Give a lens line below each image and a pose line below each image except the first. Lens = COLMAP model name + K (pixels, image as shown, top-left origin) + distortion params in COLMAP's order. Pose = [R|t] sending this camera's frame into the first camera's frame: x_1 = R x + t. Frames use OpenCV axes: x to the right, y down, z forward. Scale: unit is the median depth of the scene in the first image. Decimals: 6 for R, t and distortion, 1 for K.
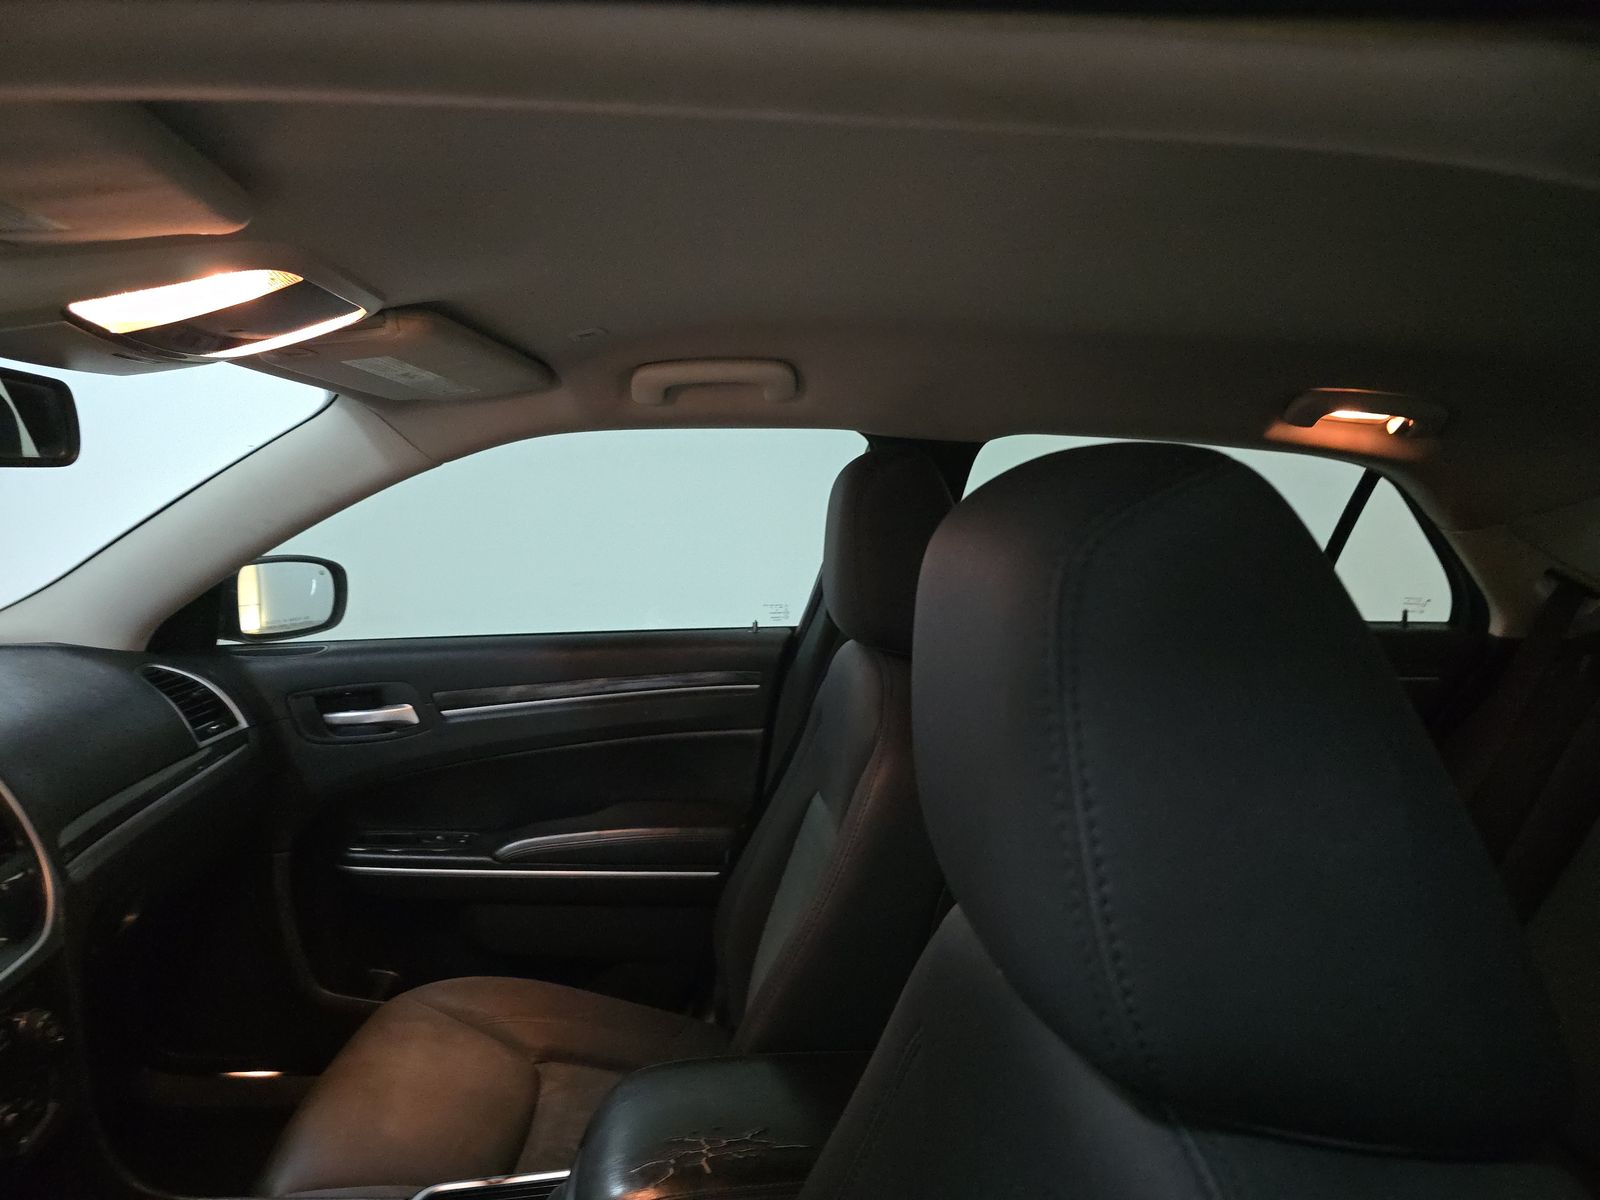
lens RADIAL K [[1062.1, 0, 791.7], [0, 1062.1, 599.0], [0, 0, 1]] dist [0.043119, -0.026168]
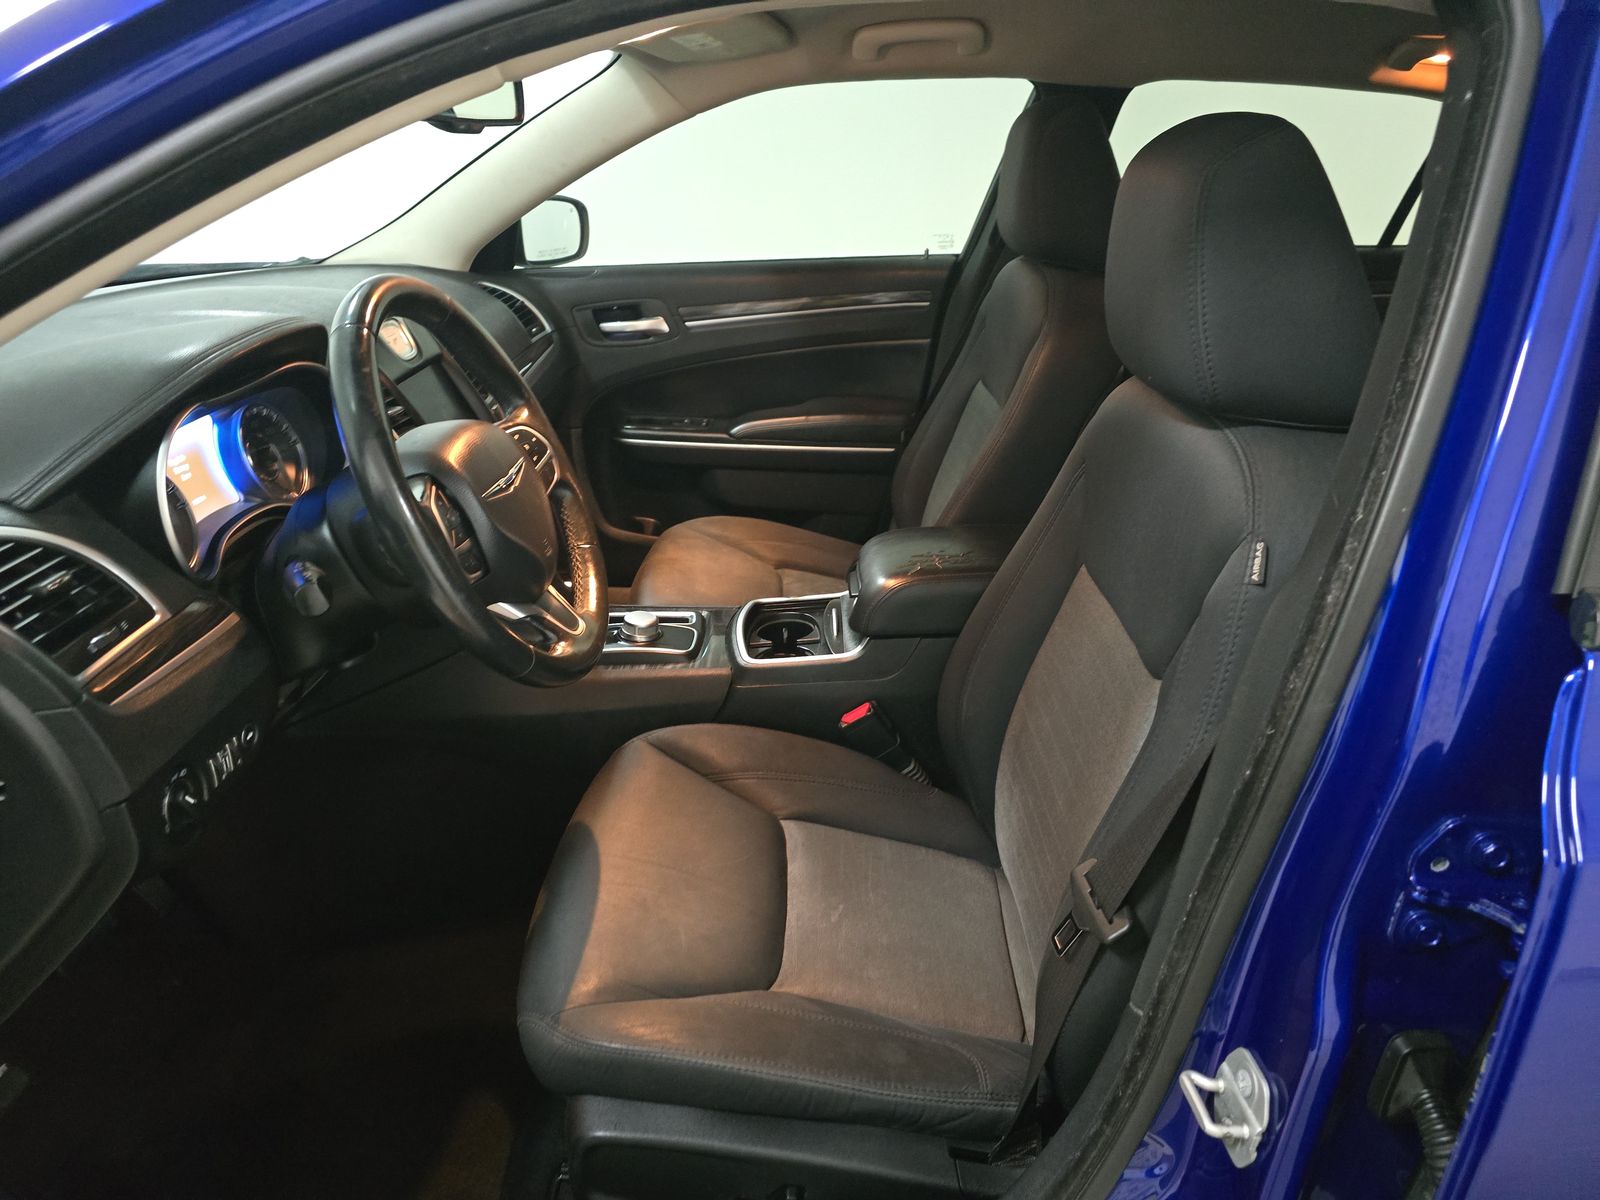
lens RADIAL K [[1062.1, 0, 803.3], [0, 1062.1, 599.3], [0, 0, 1]] dist [0.043119, -0.026168]
pose [[0.997835, 0.017103, -0.063499, -0.097635], [0.003335, 0.951186, 0.308601, 0.026035], [0.065677, -0.308144, 0.949070, -0.336811]]
